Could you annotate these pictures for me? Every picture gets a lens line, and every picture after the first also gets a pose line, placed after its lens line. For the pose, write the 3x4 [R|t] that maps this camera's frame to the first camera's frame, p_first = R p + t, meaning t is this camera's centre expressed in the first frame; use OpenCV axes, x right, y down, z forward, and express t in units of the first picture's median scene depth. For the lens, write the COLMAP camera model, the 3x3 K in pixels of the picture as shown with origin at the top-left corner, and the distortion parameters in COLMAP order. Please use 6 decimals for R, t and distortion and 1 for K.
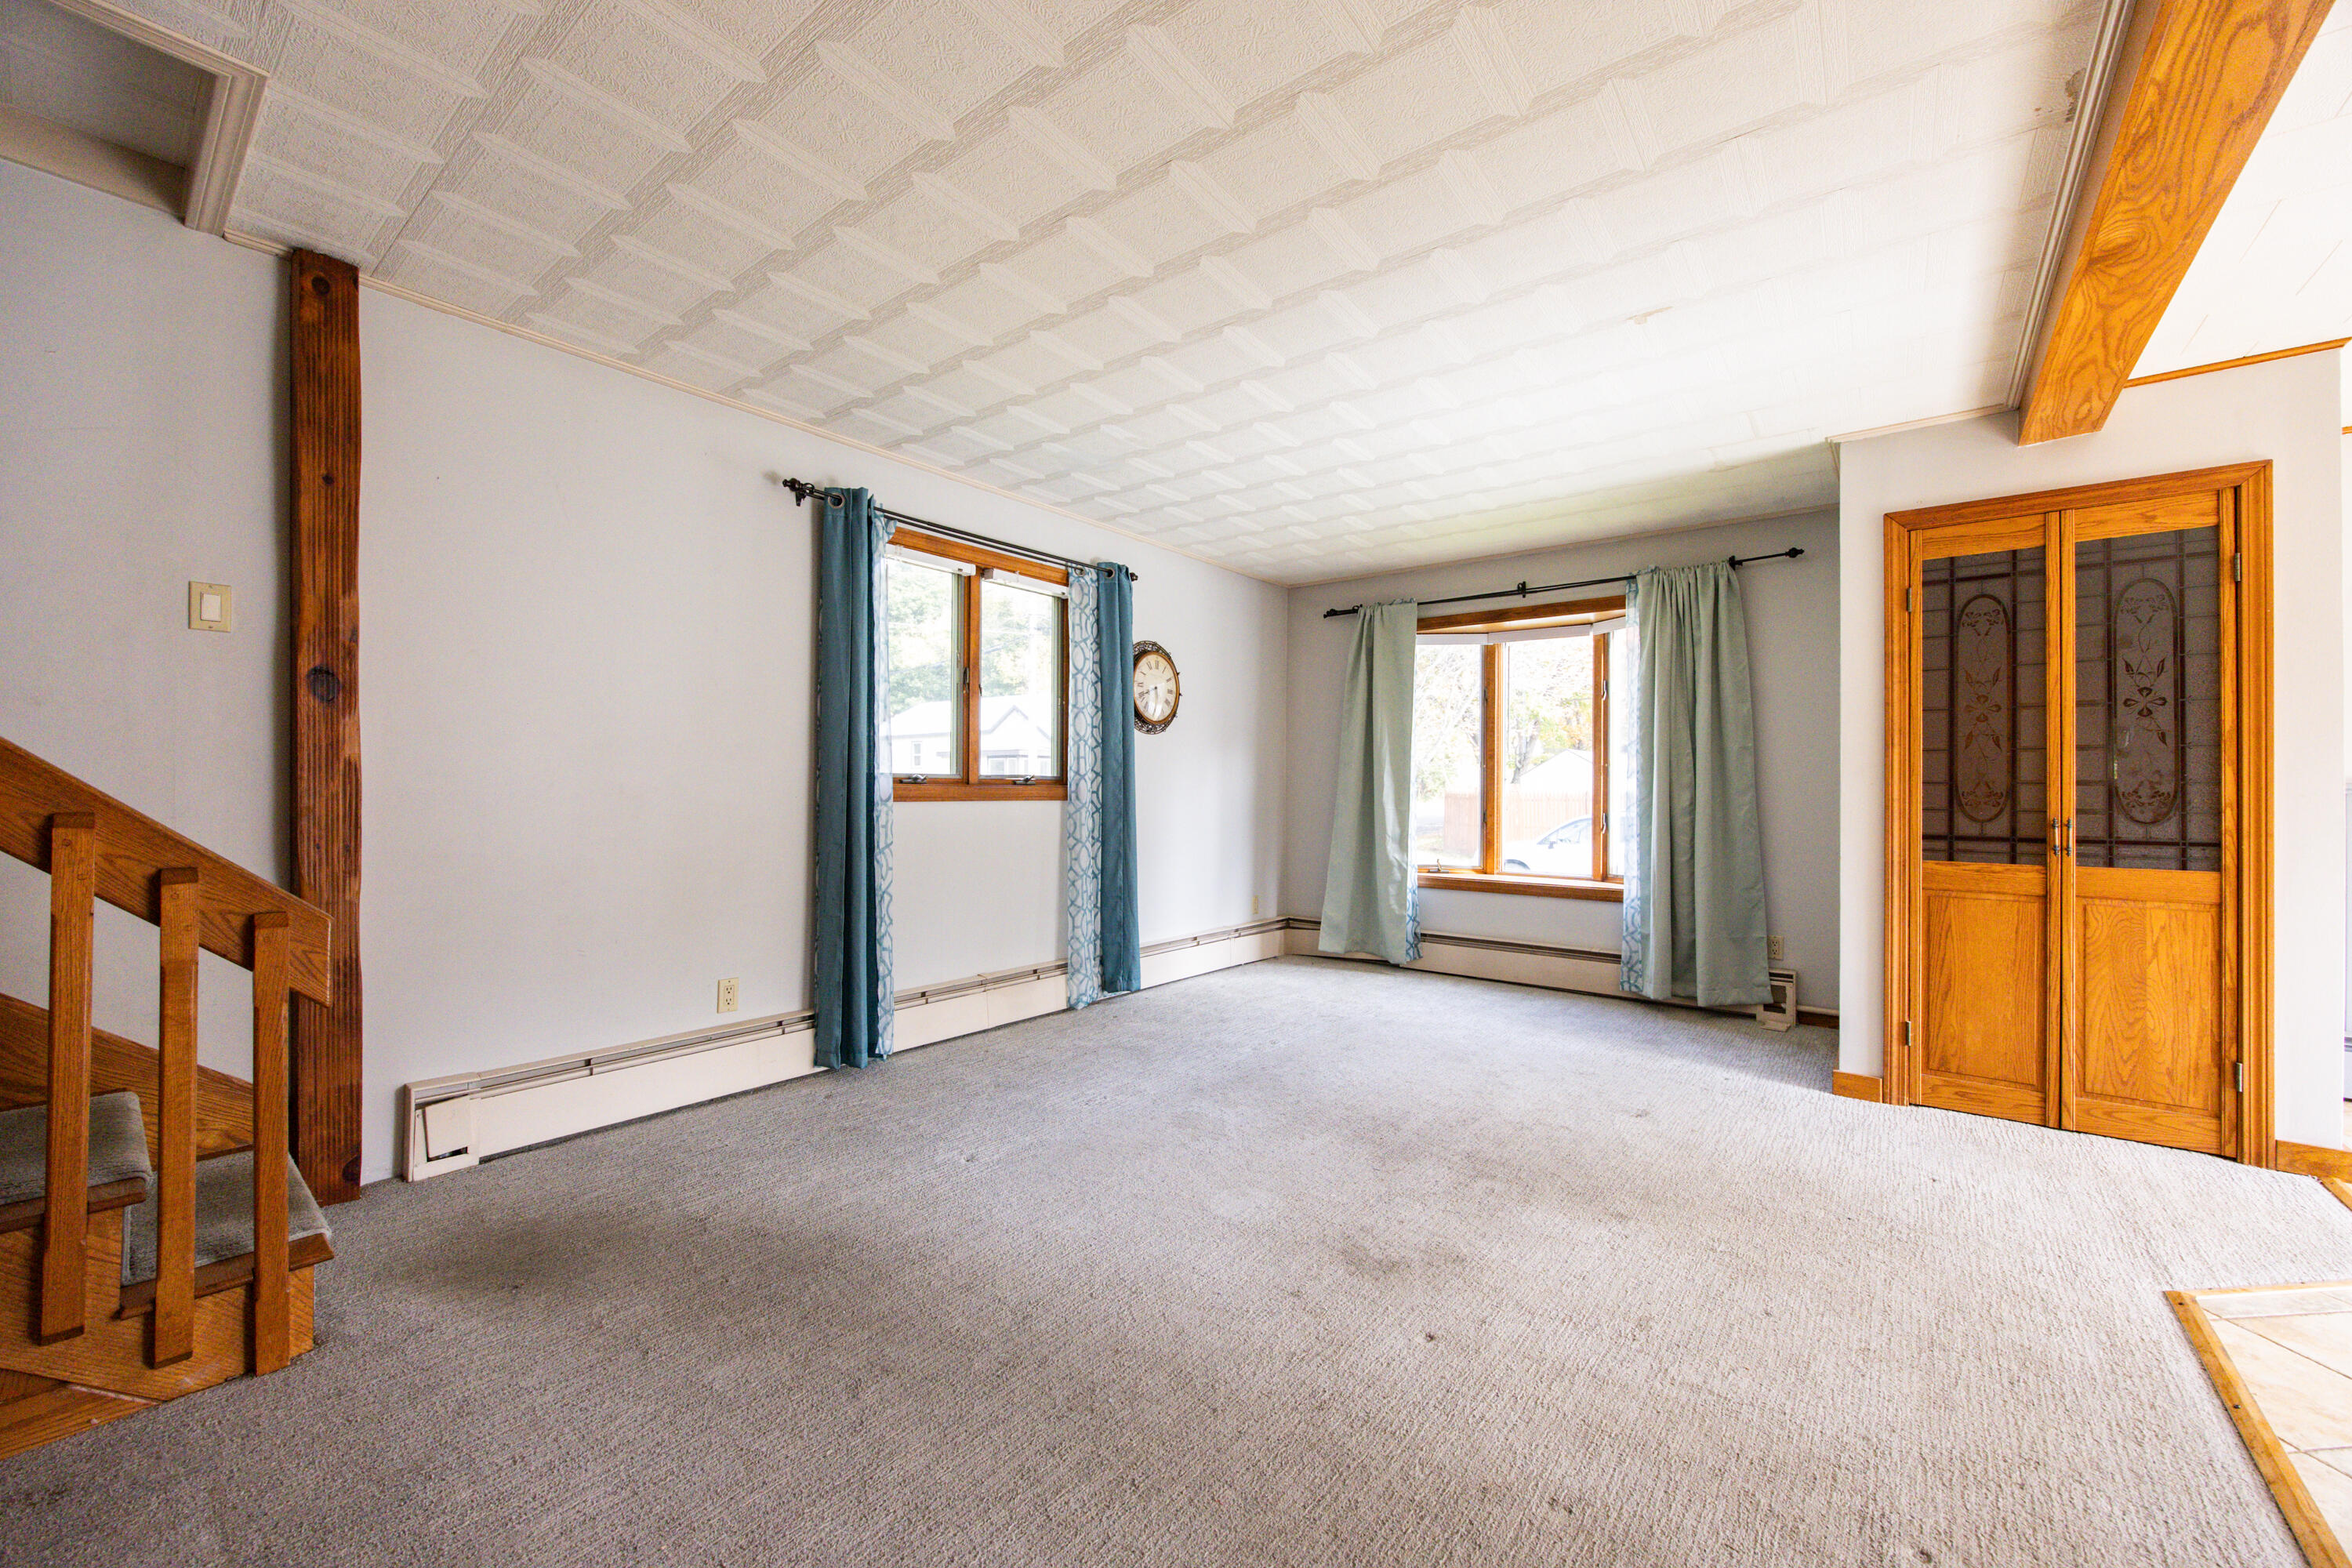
lens RADIAL K [[899.1, 0, 1171.3], [0, 899.1, 785.7], [0, 0, 1]] dist [-0.008735, 0.000252]
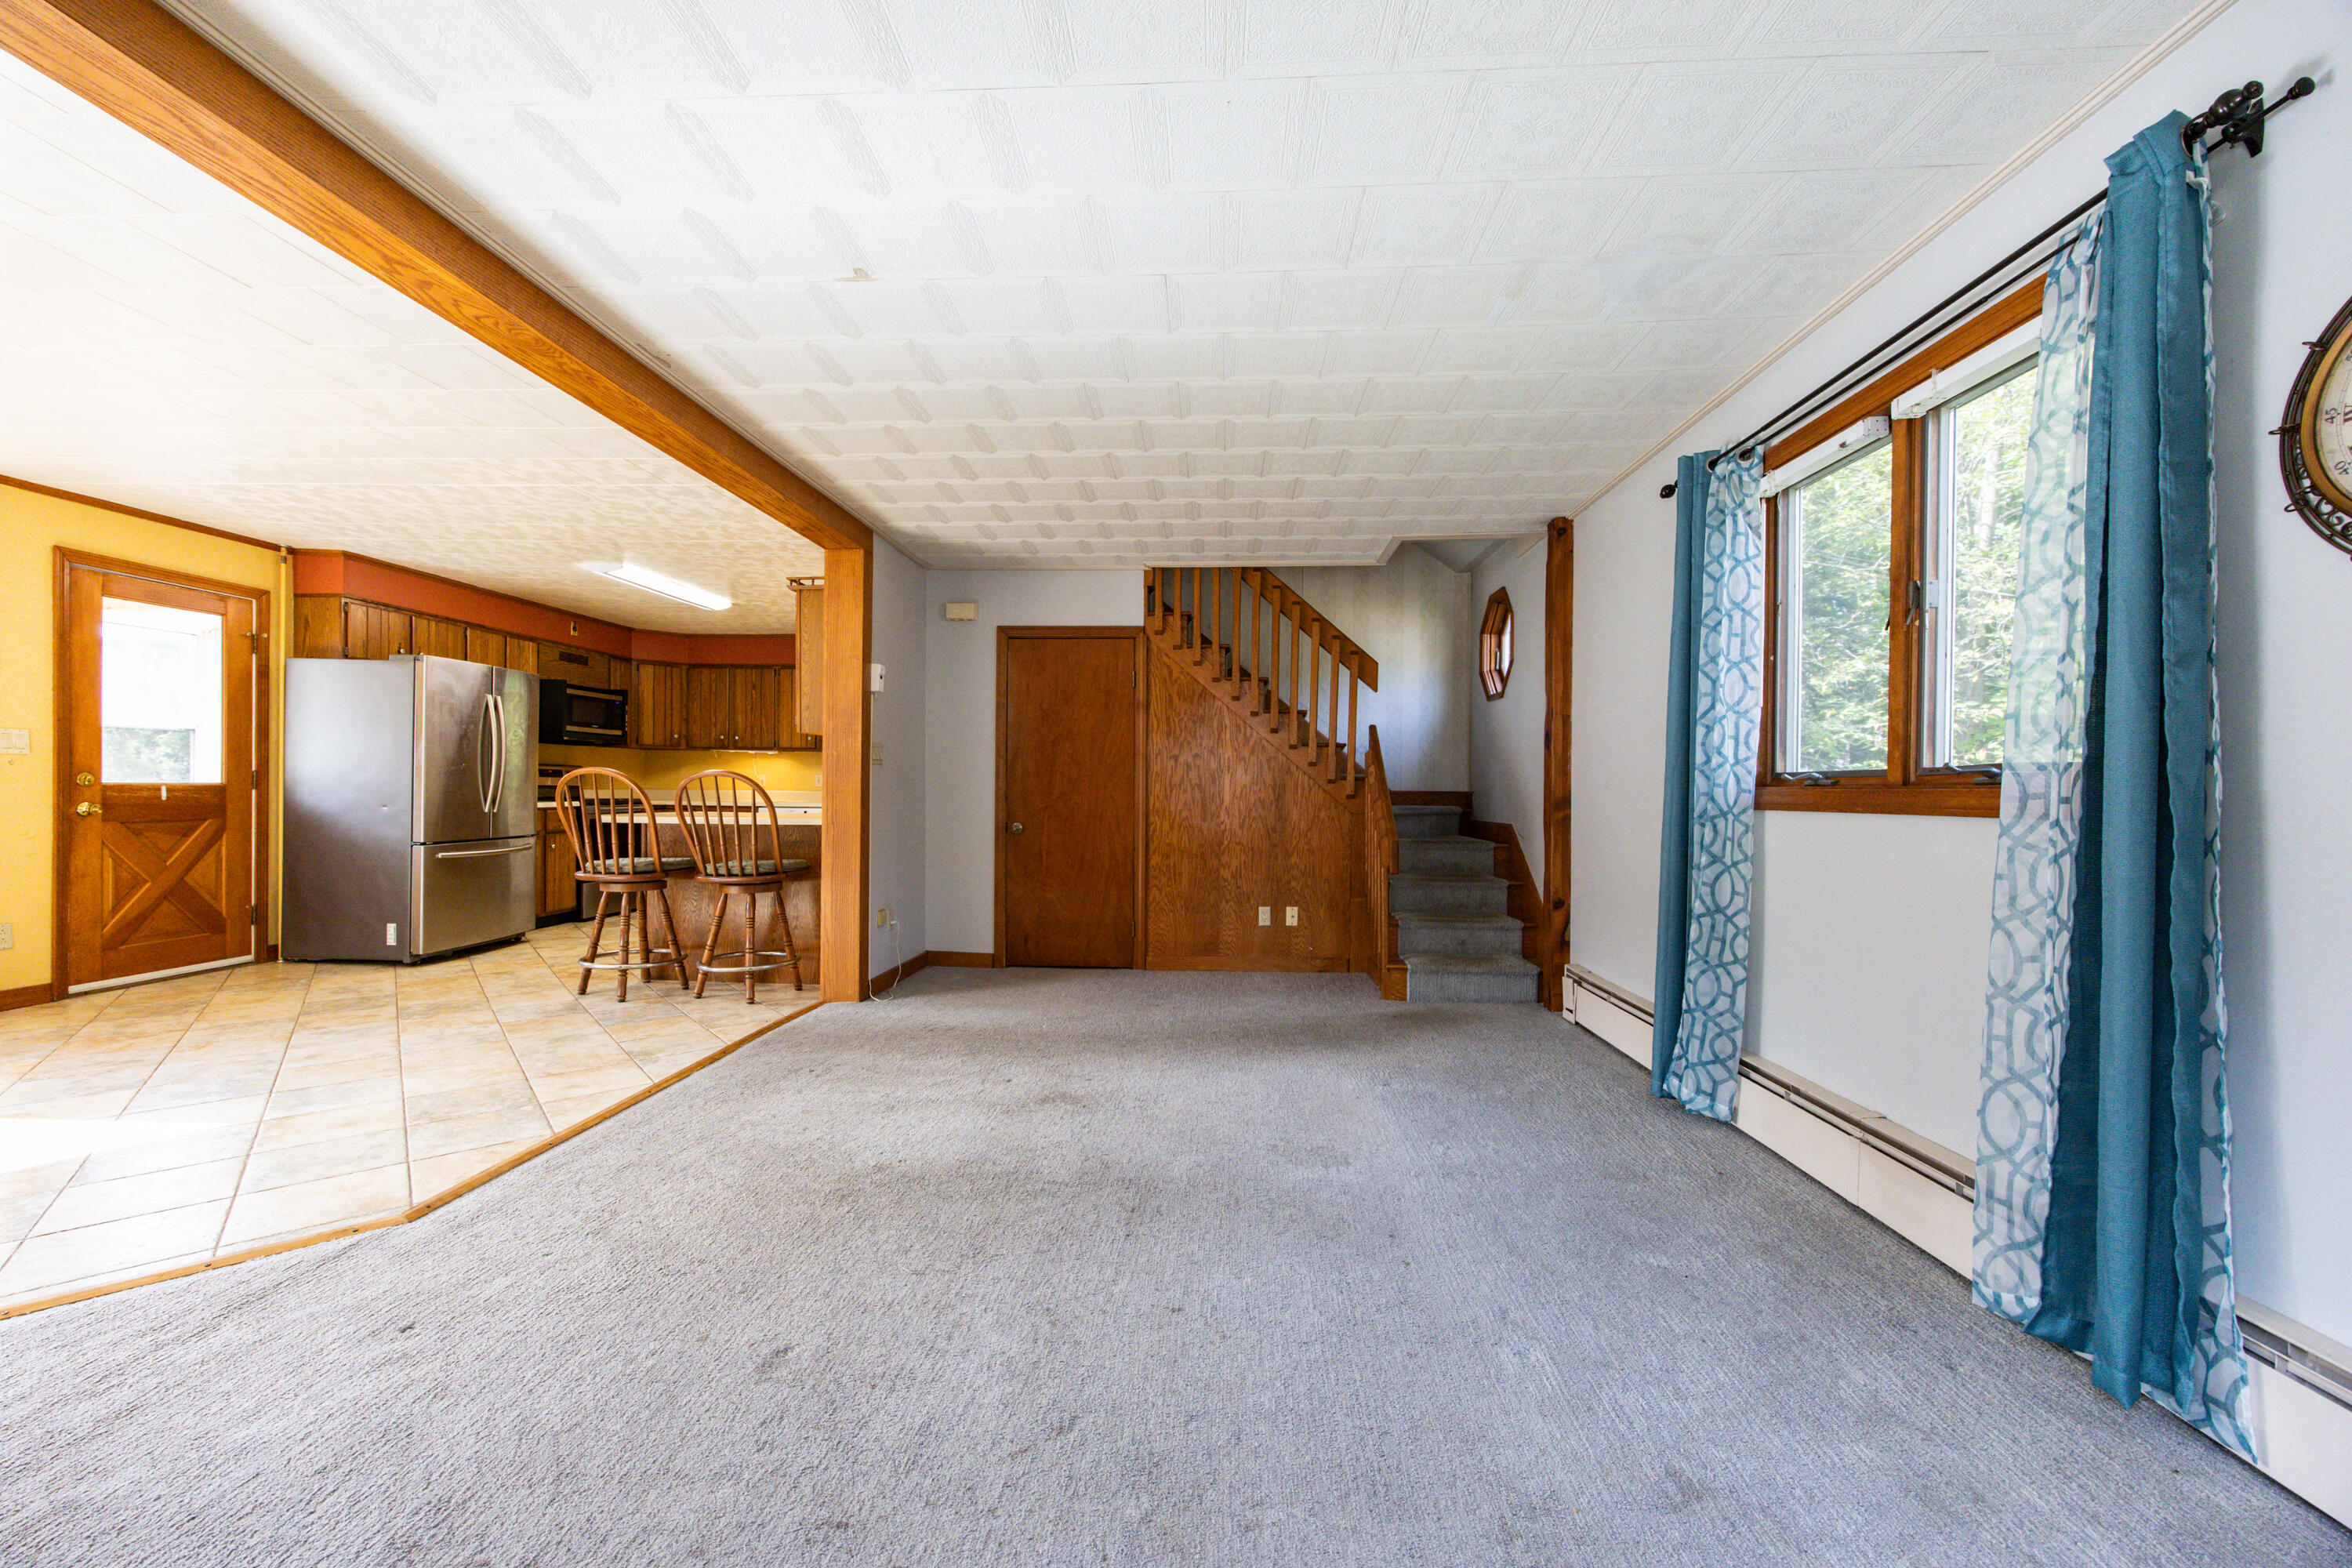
lens RADIAL K [[899.1, 0, 1181.7], [0, 899.1, 800.2], [0, 0, 1]] dist [-0.008735, 0.000252]
pose [[-0.803327, -0.008549, -0.595477, 0.653722], [-0.013830, 0.999895, 0.004303, 0.016930], [0.595377, 0.011692, -0.803361, 1.590219]]
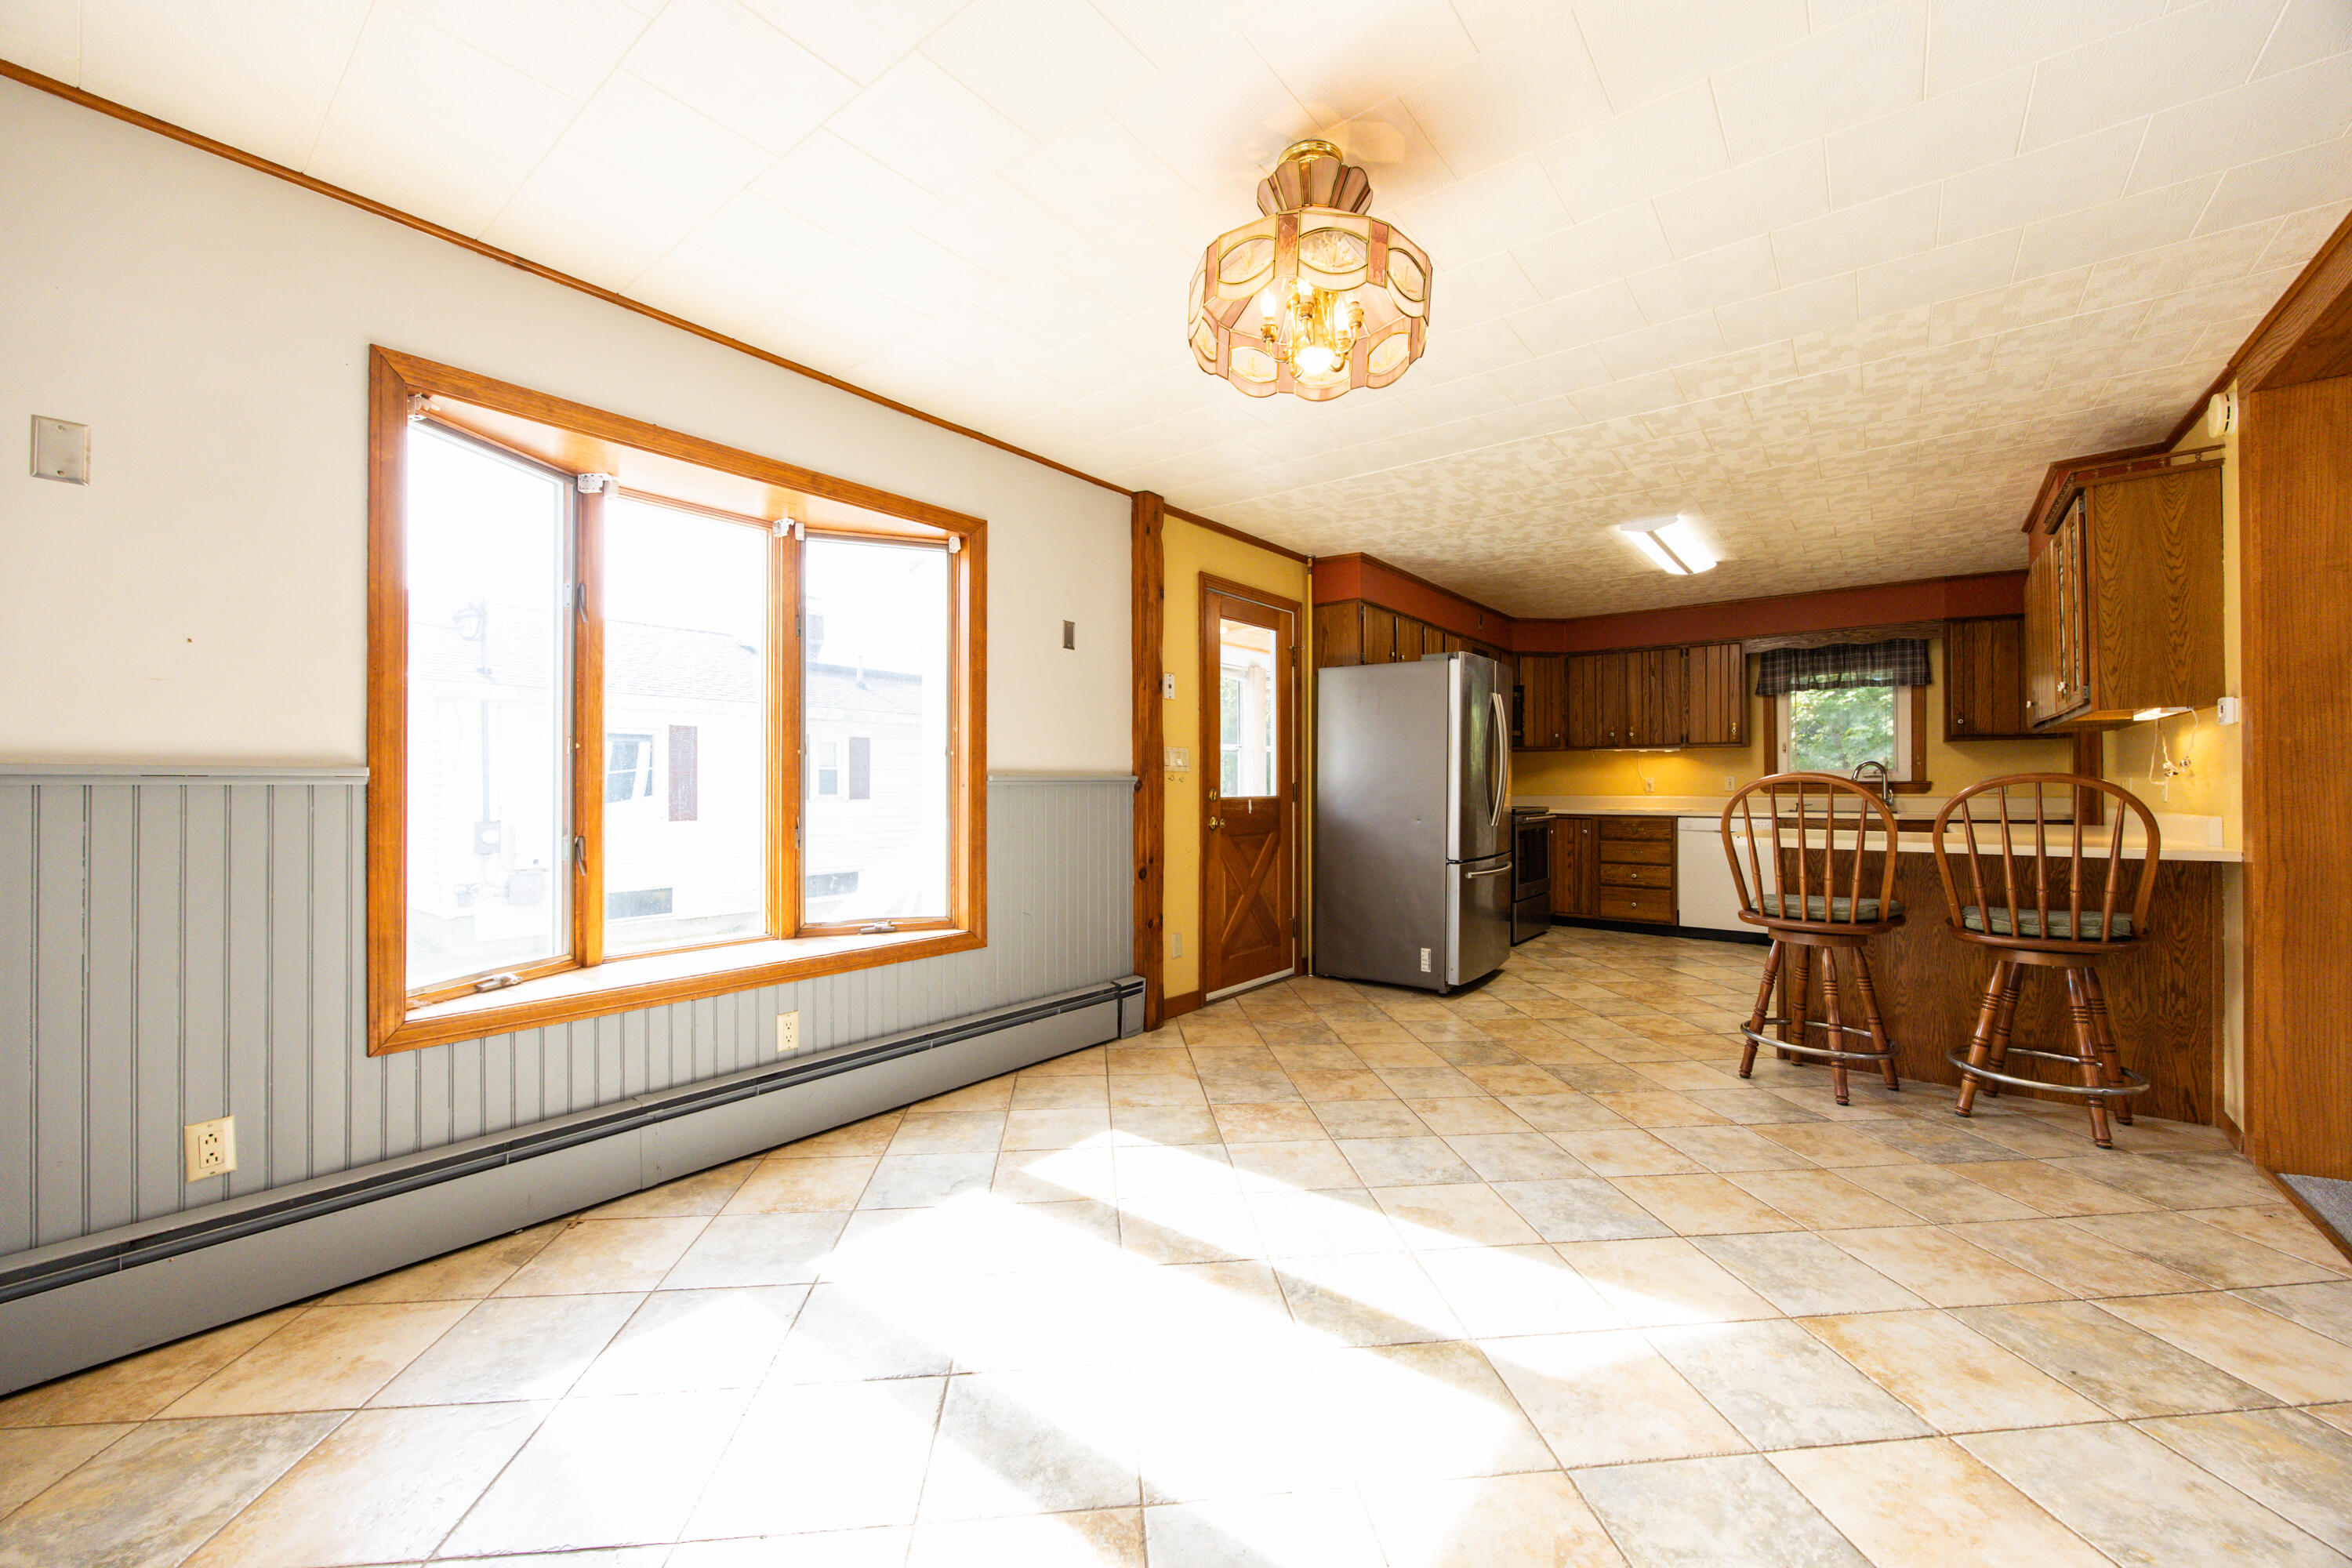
lens RADIAL K [[899.1, 0, 1174.6], [0, 899.1, 778.0], [0, 0, 1]] dist [-0.008735, 0.000252]
pose [[-0.999965, -0.004872, -0.006786, 1.251078], [-0.004771, 0.999879, -0.014789, 0.009948], [0.006858, -0.014756, -0.999868, 0.940646]]
